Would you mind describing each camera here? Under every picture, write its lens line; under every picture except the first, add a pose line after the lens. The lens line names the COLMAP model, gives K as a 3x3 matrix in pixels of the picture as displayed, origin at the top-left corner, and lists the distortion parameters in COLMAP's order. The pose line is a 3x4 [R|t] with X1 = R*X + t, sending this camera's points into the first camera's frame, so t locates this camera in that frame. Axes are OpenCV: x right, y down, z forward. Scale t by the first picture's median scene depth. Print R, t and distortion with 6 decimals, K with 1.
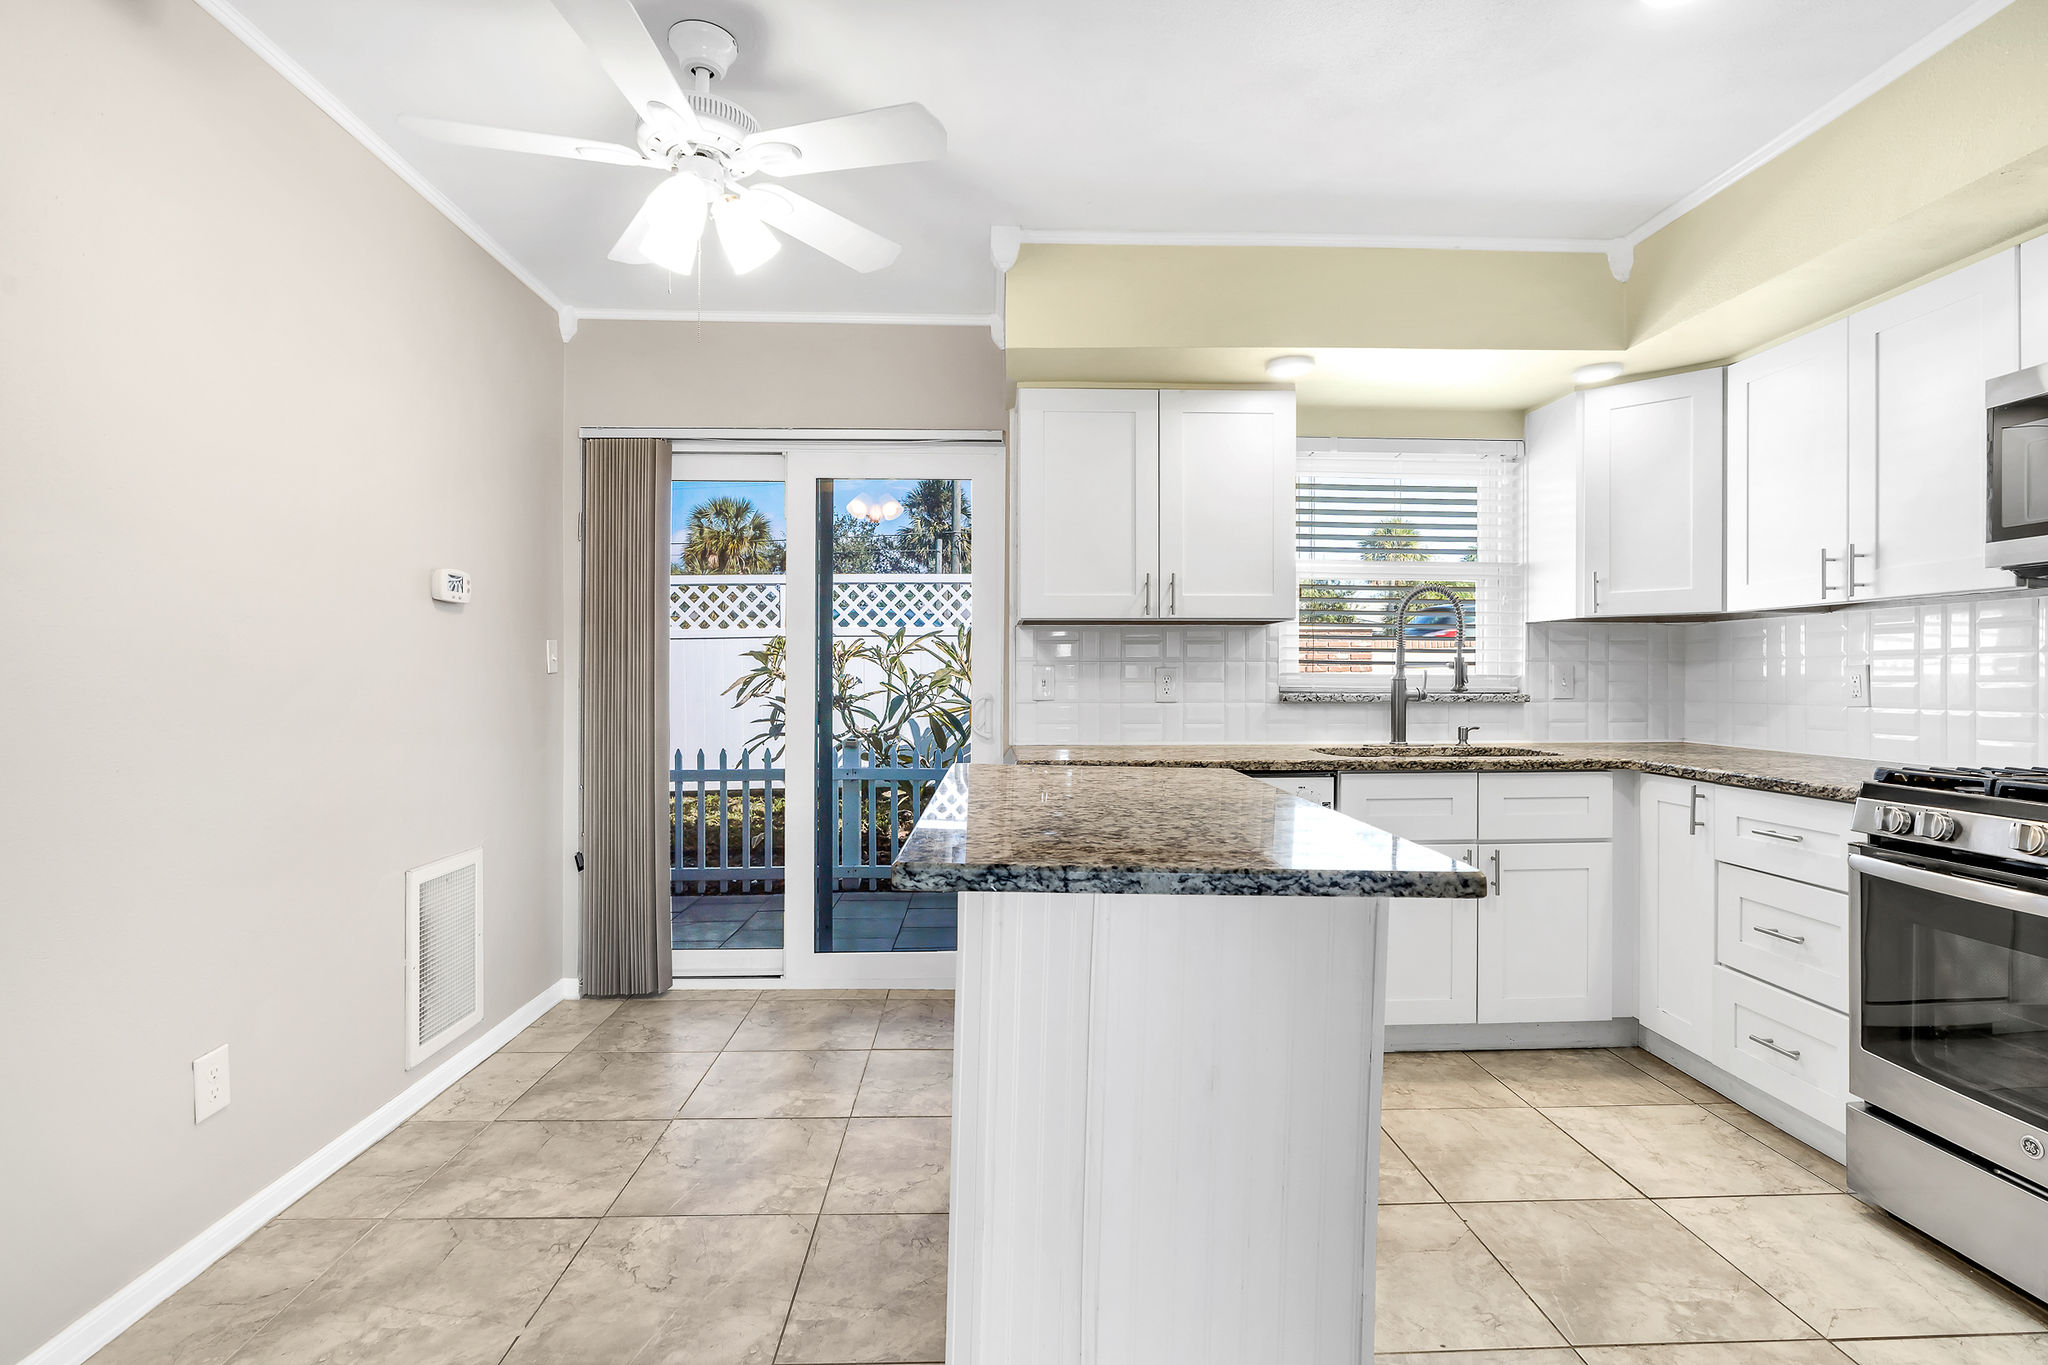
lens RADIAL K [[949.6, 0, 1020.0], [0, 949.6, 677.3], [0, 0, 1]] dist [-0.006979, 0.002973]
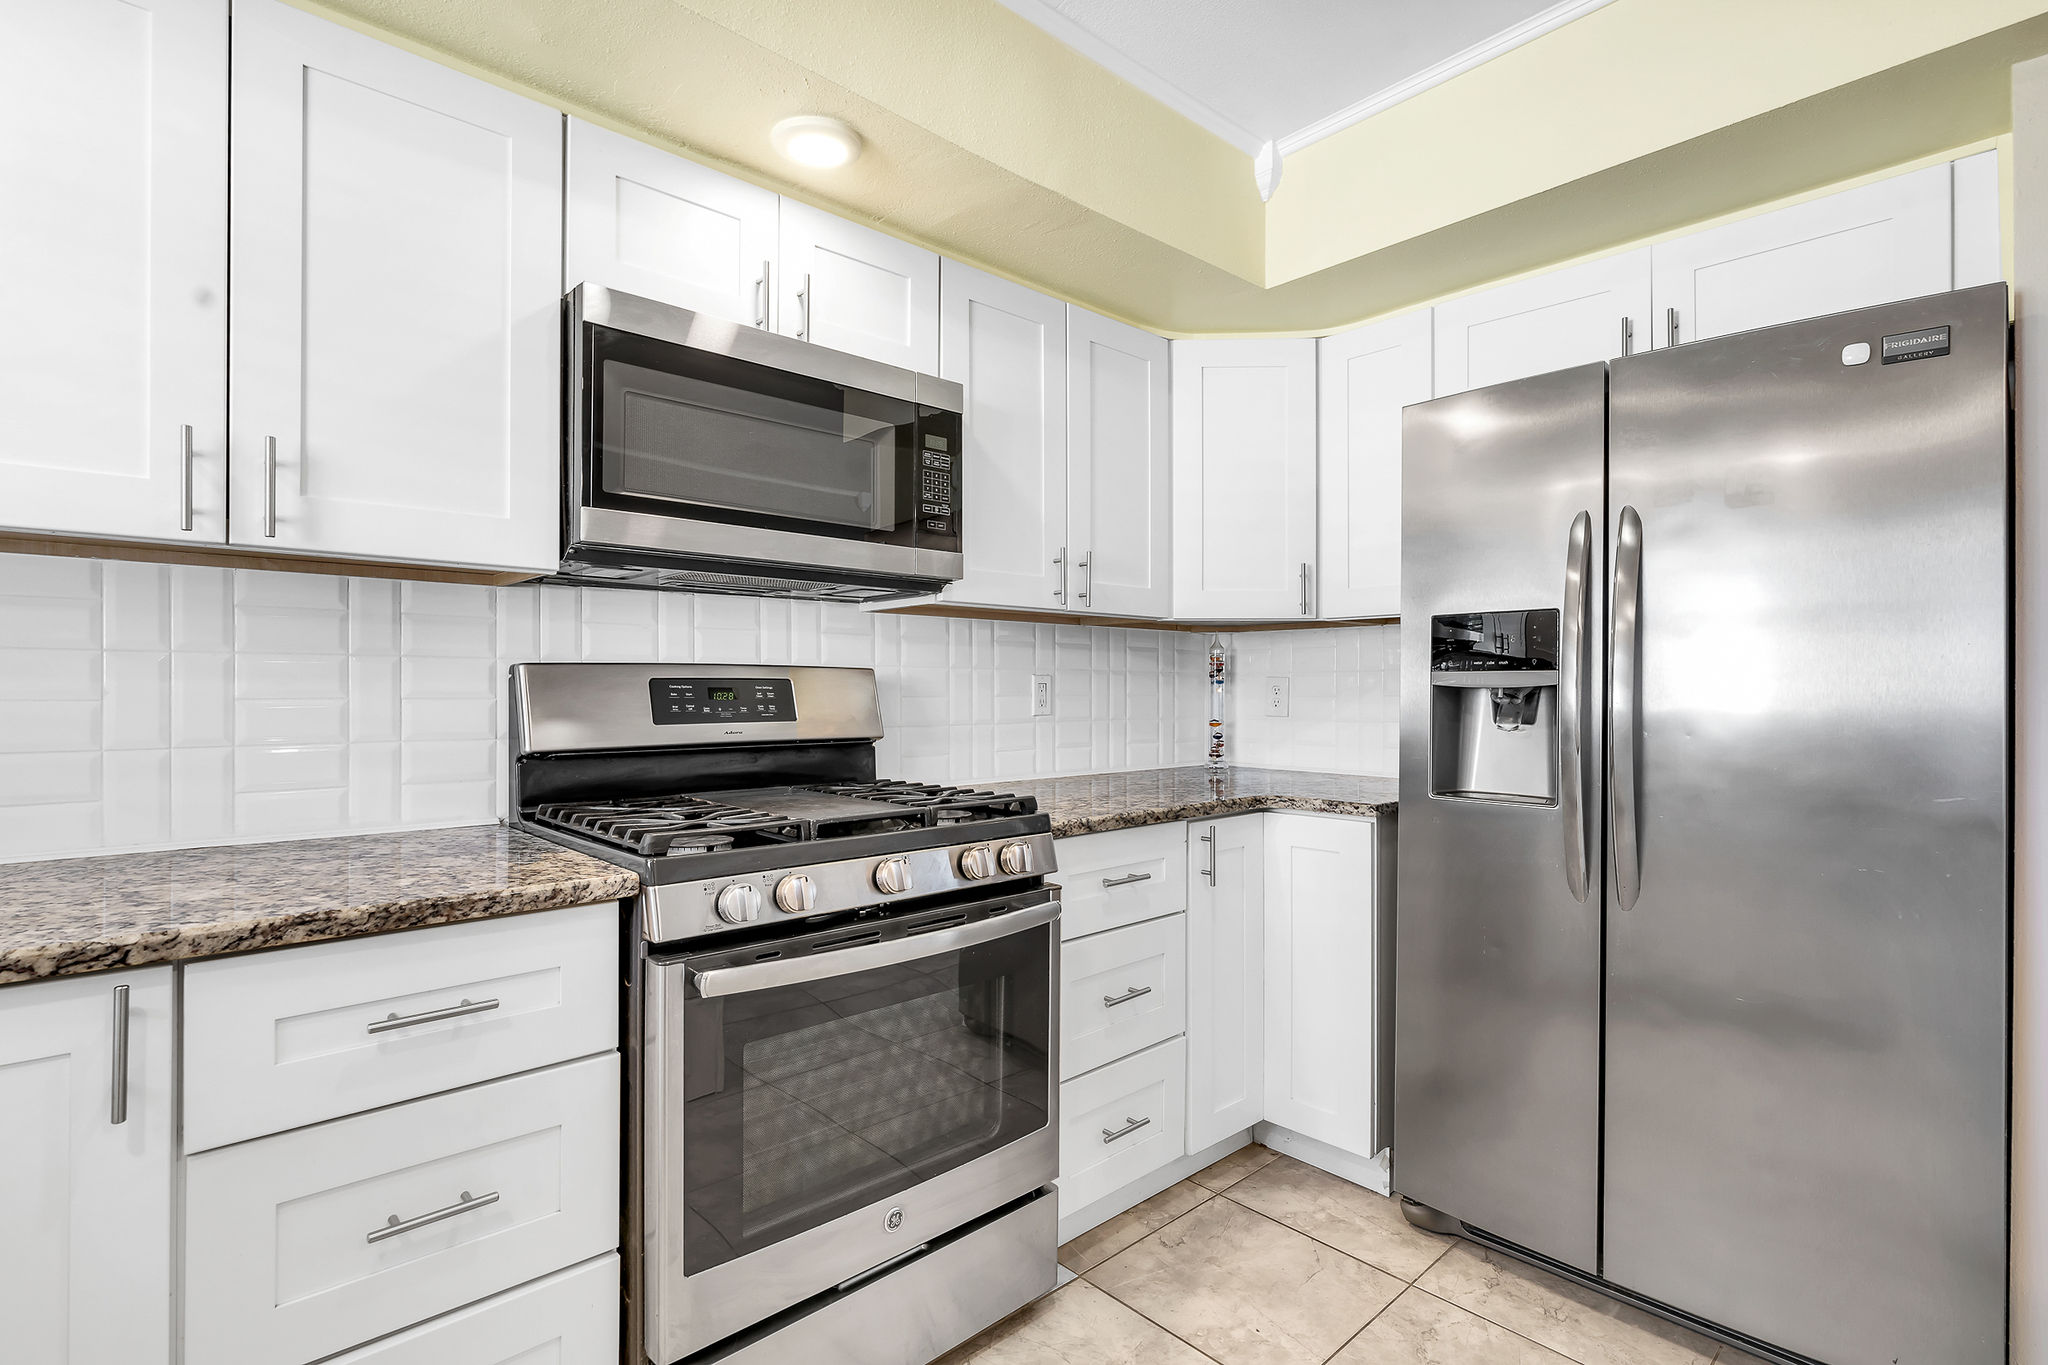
lens RADIAL K [[949.6, 0, 1012.9], [0, 949.6, 686.7], [0, 0, 1]] dist [-0.006979, 0.002973]
pose [[-0.659782, 0.005345, 0.751438, 0.163489], [-0.001148, 0.999966, -0.008120, 0.000681], [-0.751456, -0.006220, -0.659754, 0.763339]]
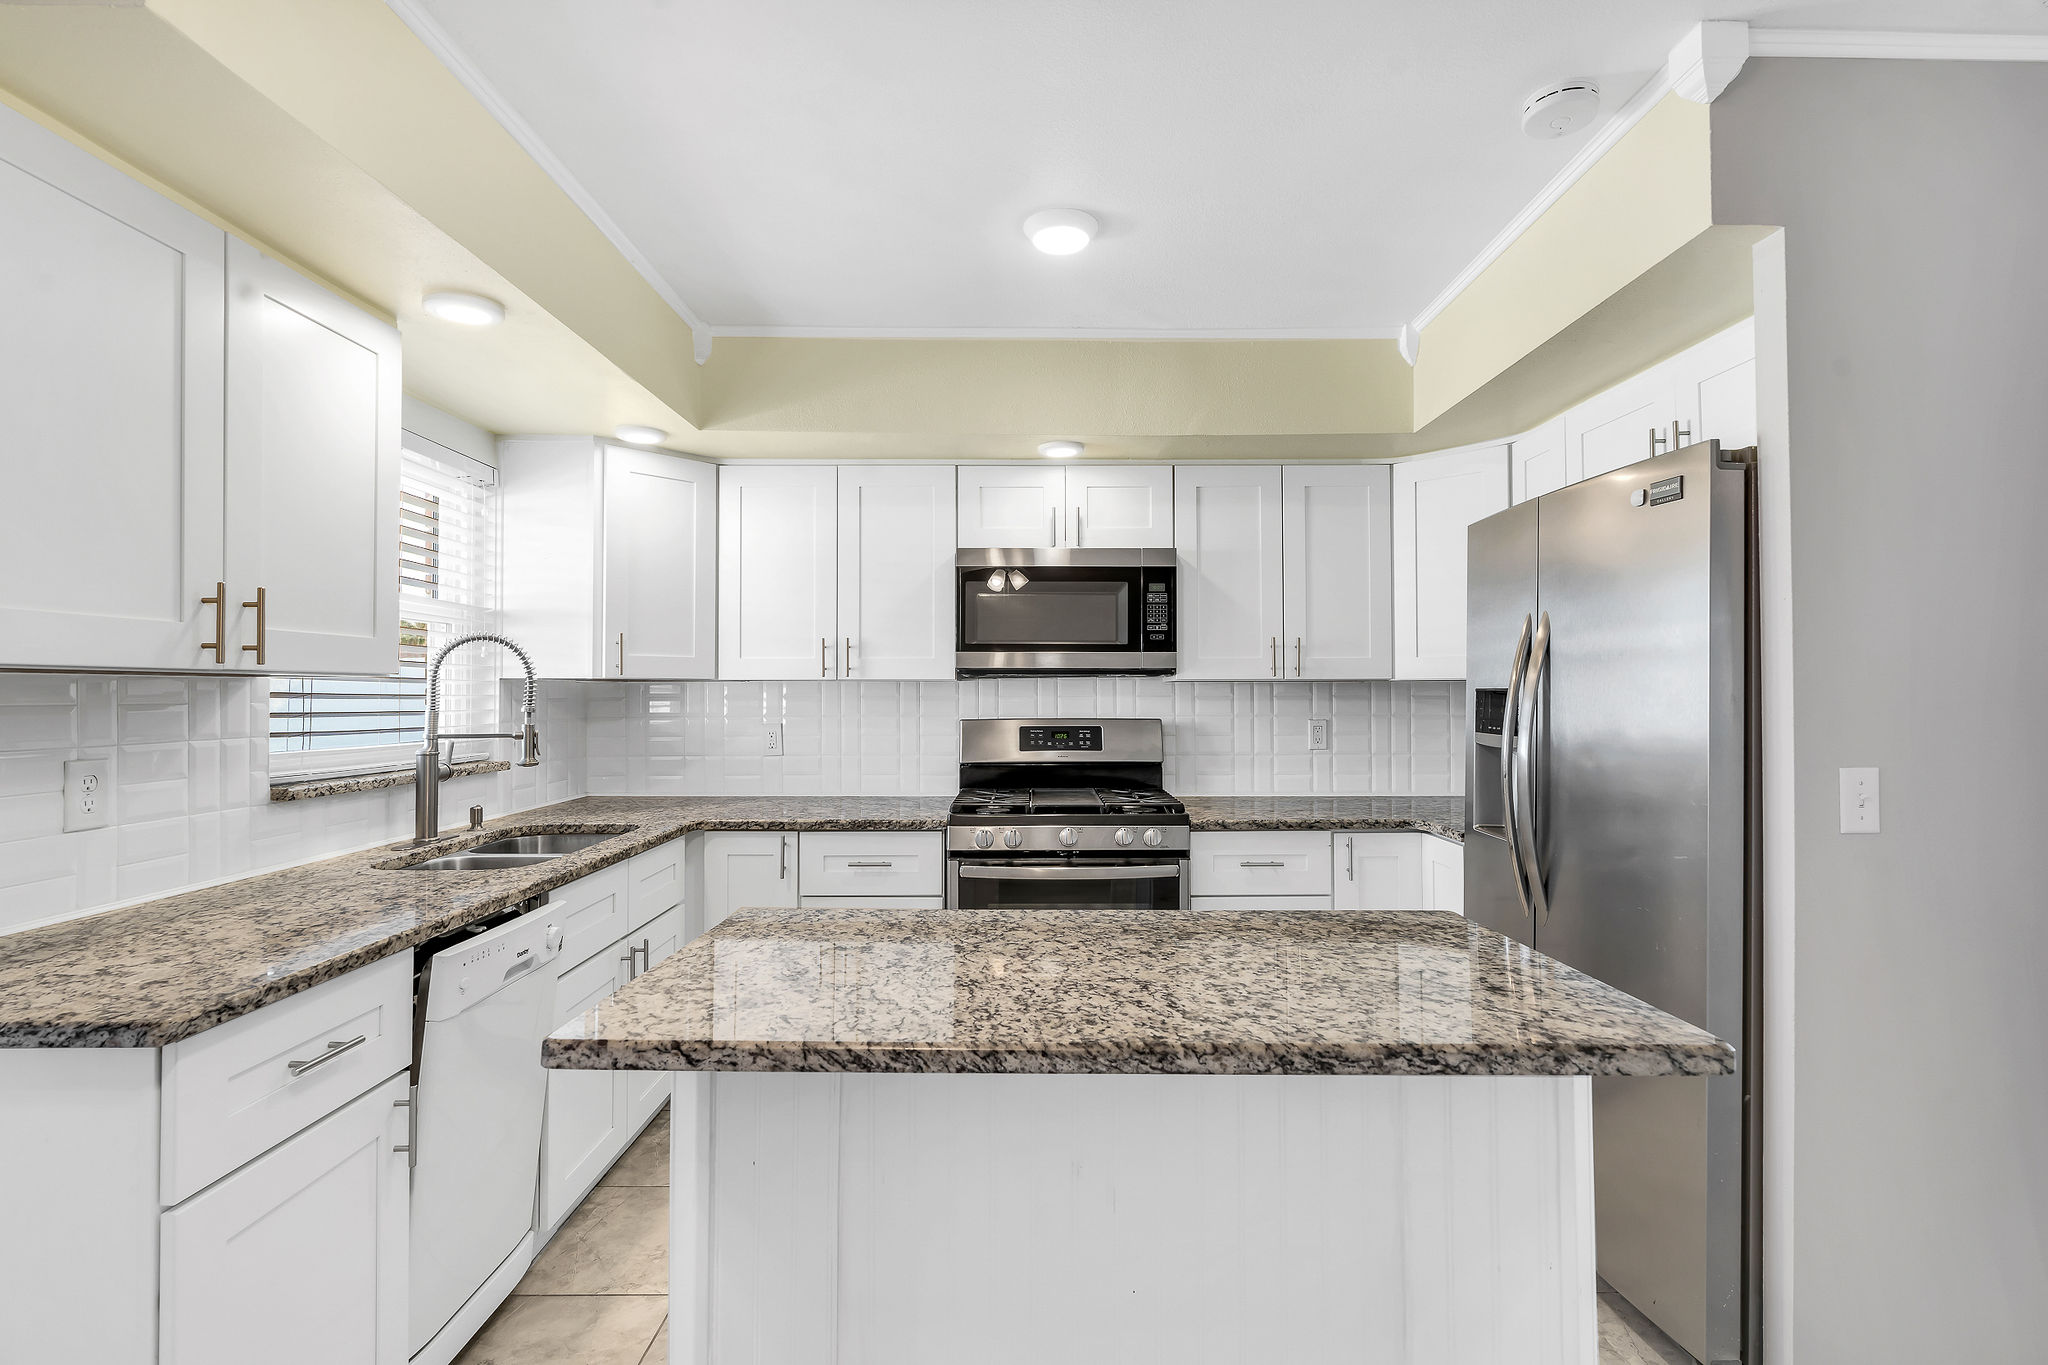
lens RADIAL K [[949.6, 0, 1041.6], [0, 949.6, 677.1], [0, 0, 1]] dist [-0.006979, 0.002973]
pose [[0.025313, 0.018133, 0.999515, -0.338353], [0.000873, 0.999835, -0.018161, -0.044398], [-0.999679, 0.001332, 0.025293, 0.509778]]
